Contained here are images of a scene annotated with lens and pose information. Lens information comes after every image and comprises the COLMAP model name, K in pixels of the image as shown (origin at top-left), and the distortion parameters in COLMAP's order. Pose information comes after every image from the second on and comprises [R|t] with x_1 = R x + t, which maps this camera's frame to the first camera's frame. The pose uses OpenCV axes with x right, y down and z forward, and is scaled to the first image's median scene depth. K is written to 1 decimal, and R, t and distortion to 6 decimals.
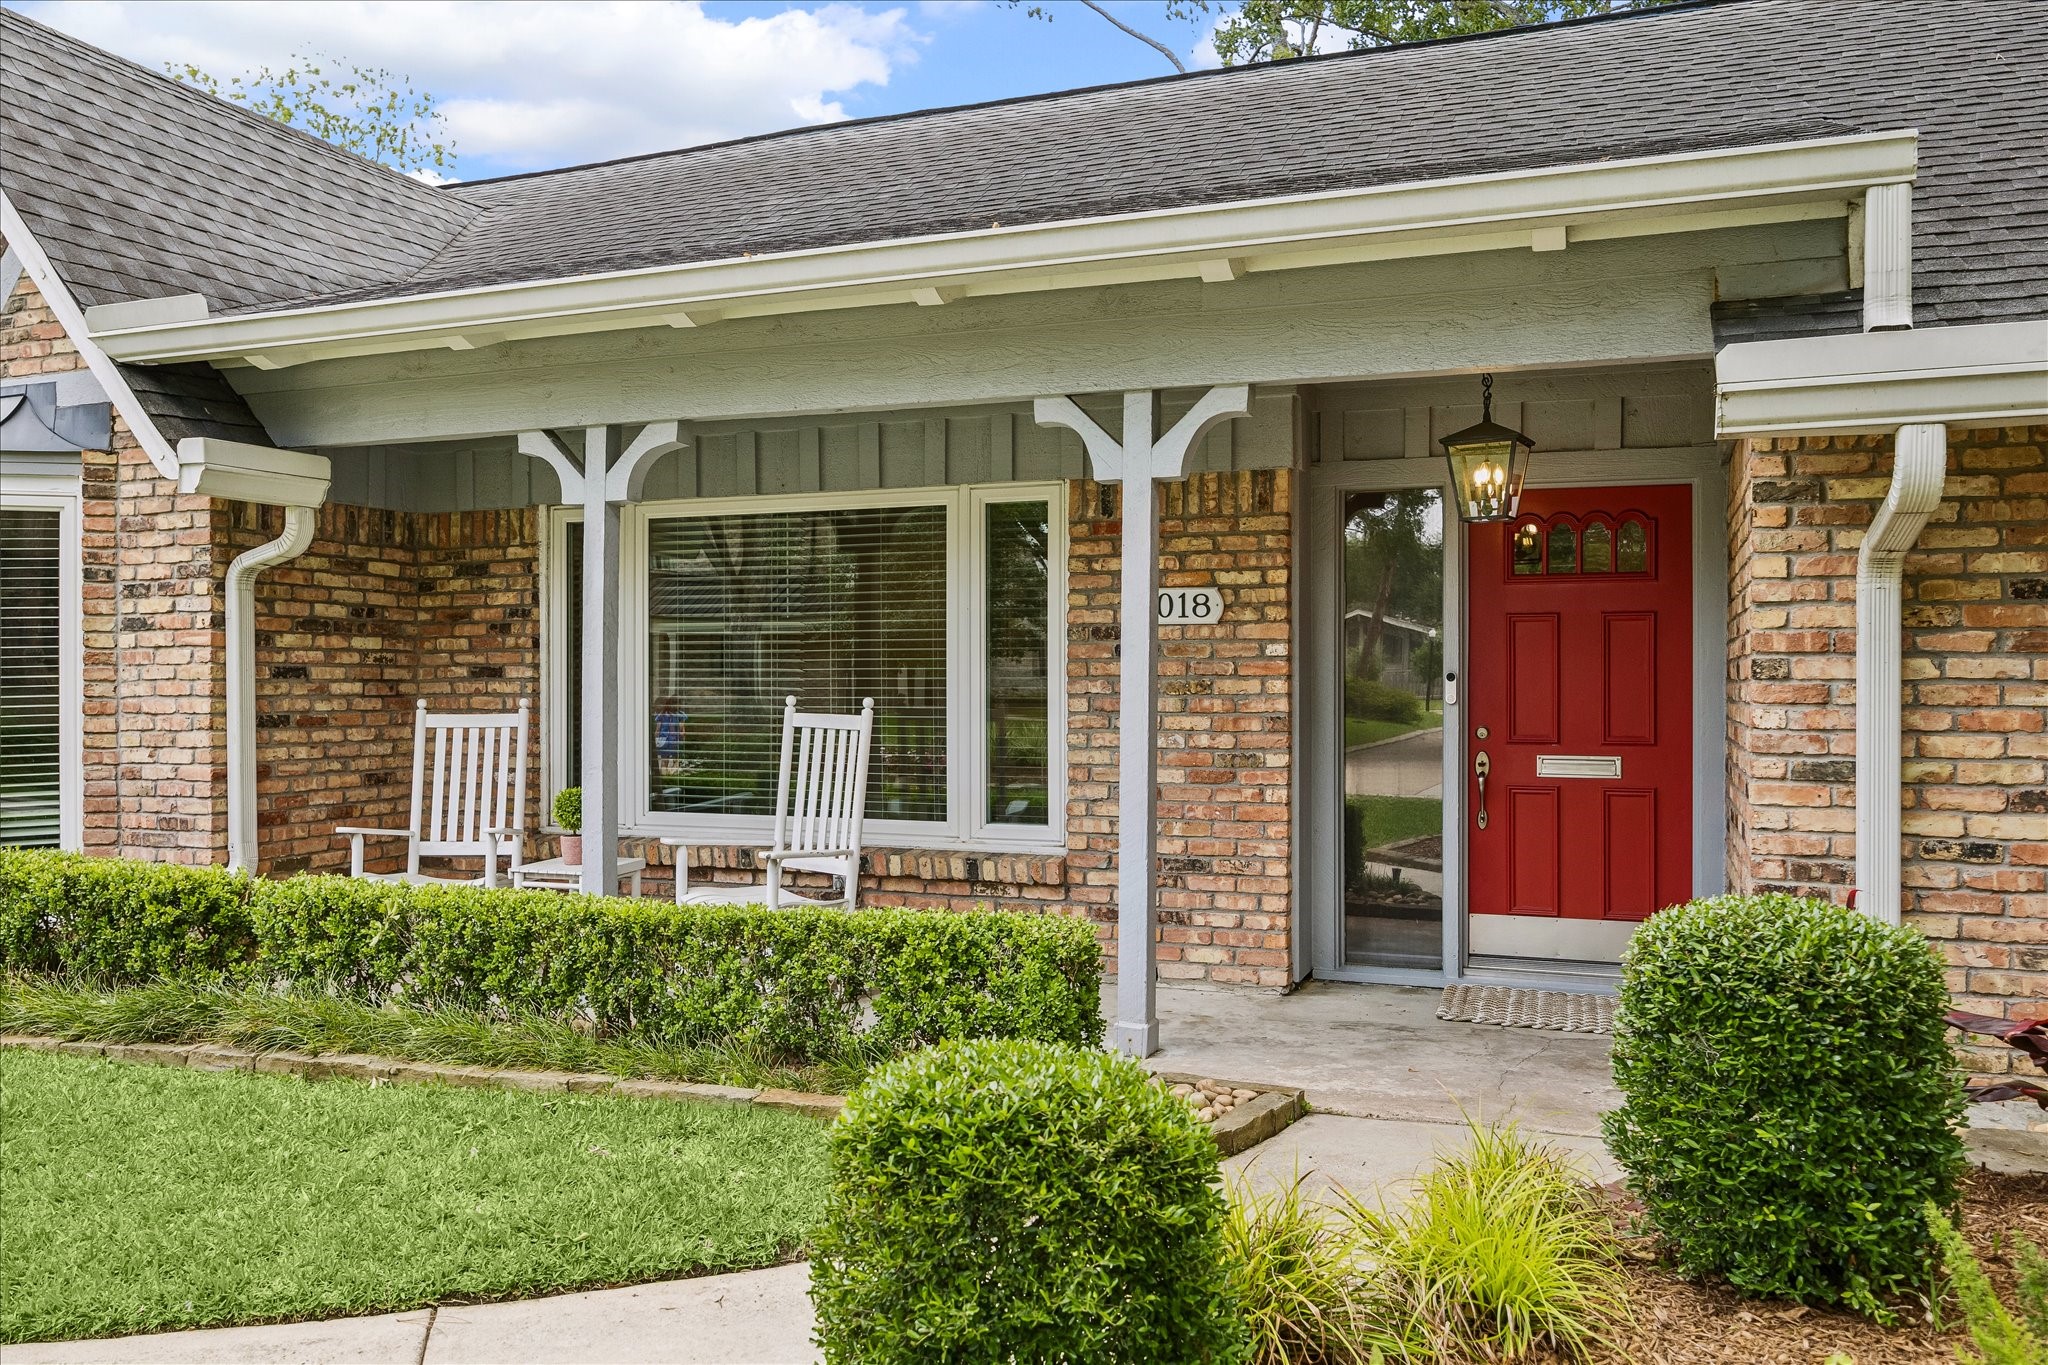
lens RADIAL K [[1512.3, 0, 1071.7], [0, 1512.3, 685.1], [0, 0, 1]] dist [-0.006472, -0.000058]
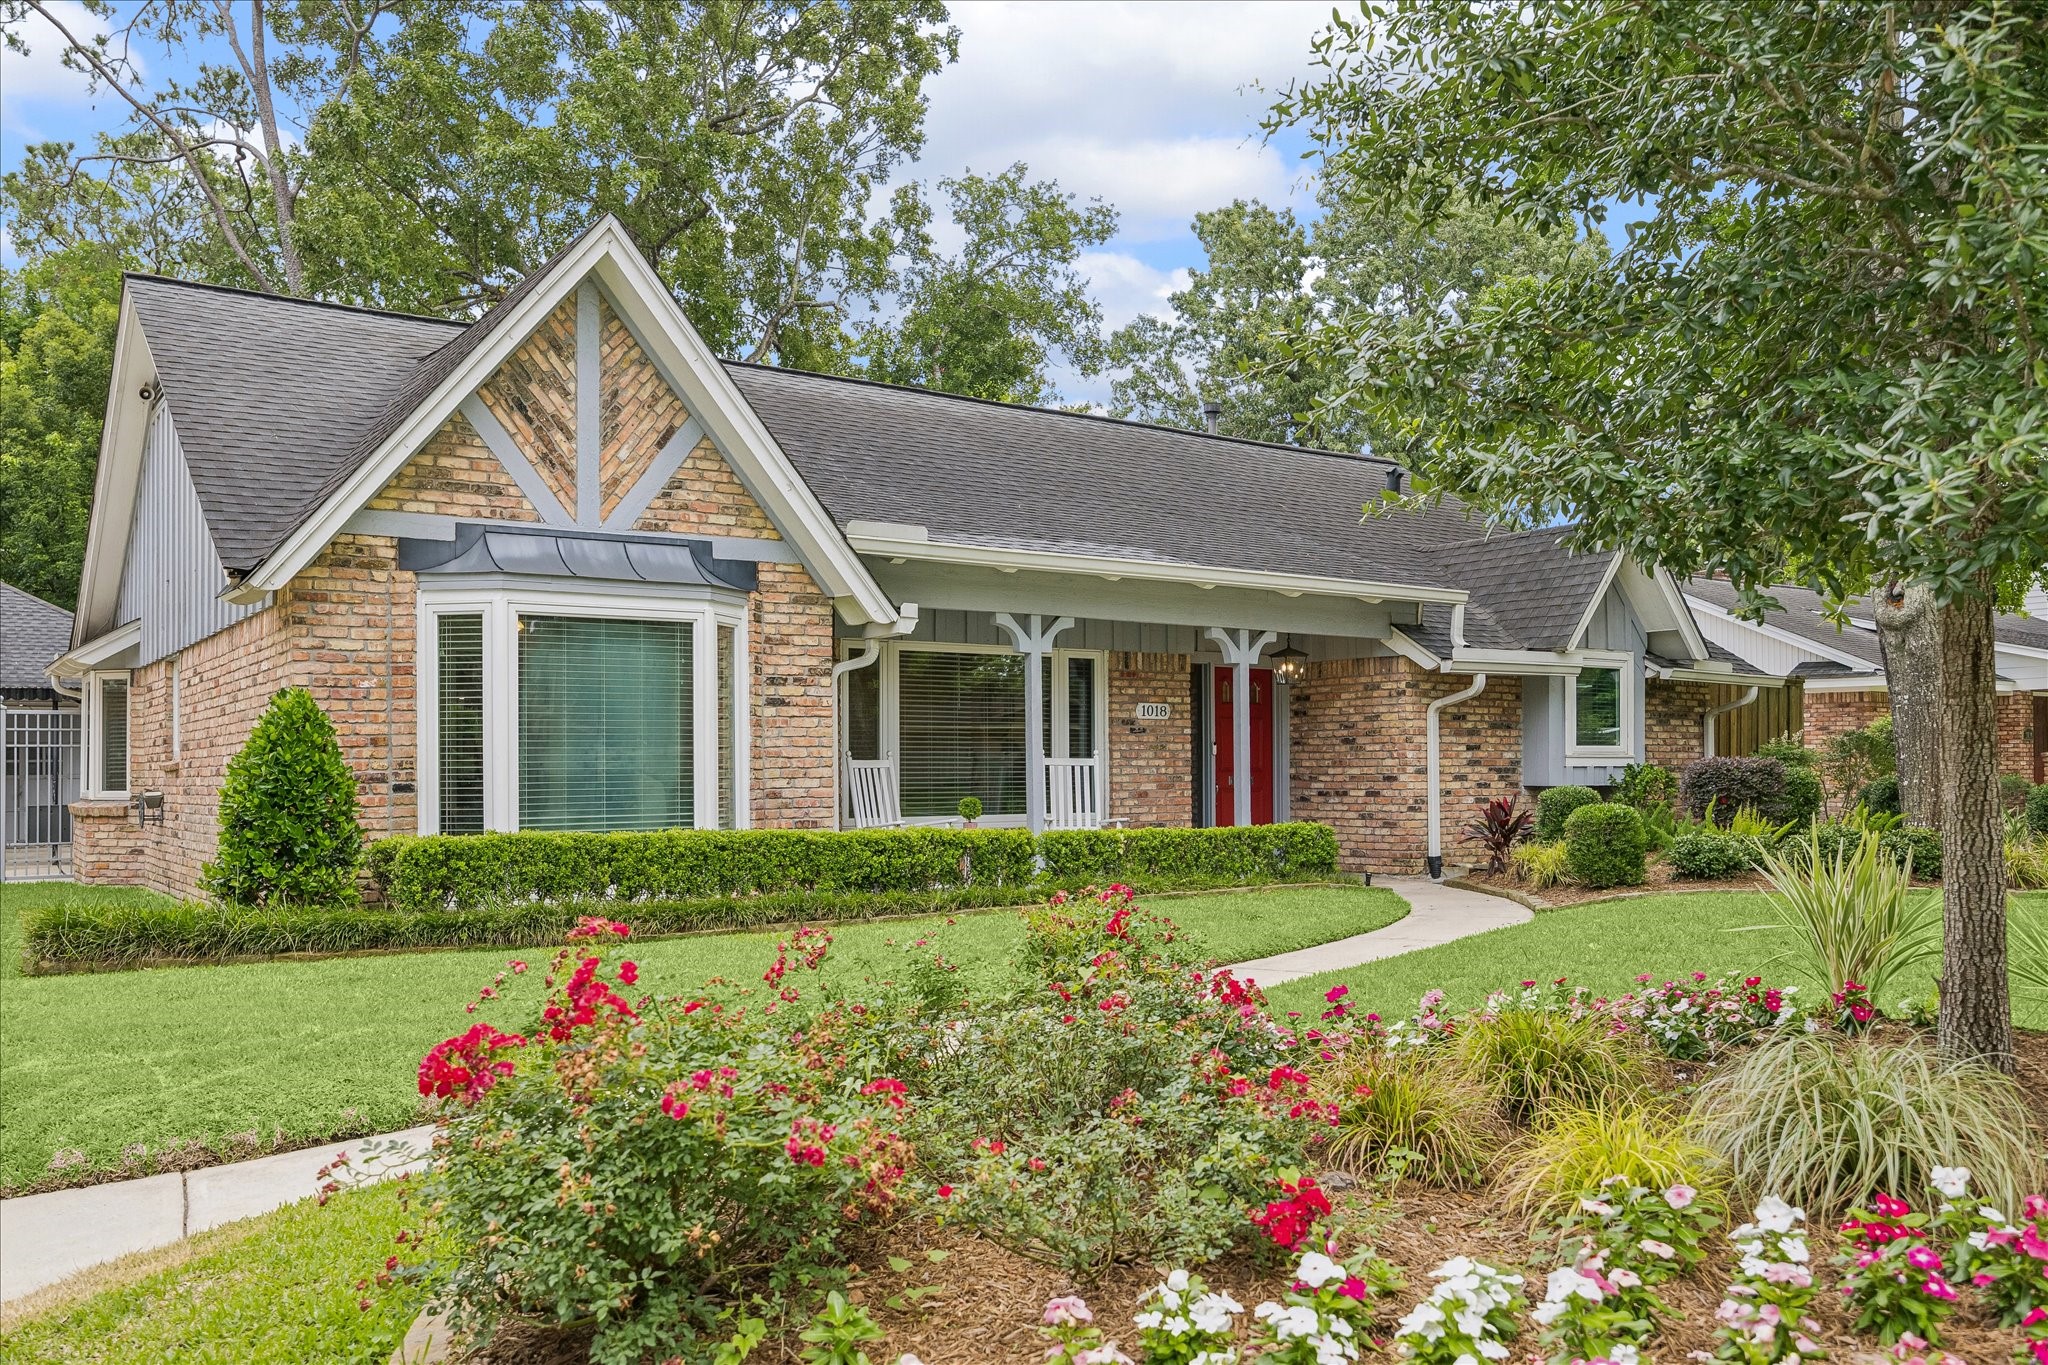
lens RADIAL K [[1612.4, 0, 1021.1], [0, 1612.4, 747.4], [0, 0, 1]] dist [-0.003890, -0.005534]
pose [[0.573472, 0.010737, 0.819155, -2.074168], [0.008708, 0.999778, -0.019200, 0.047891], [-0.819179, 0.018144, 0.573251, -0.218780]]
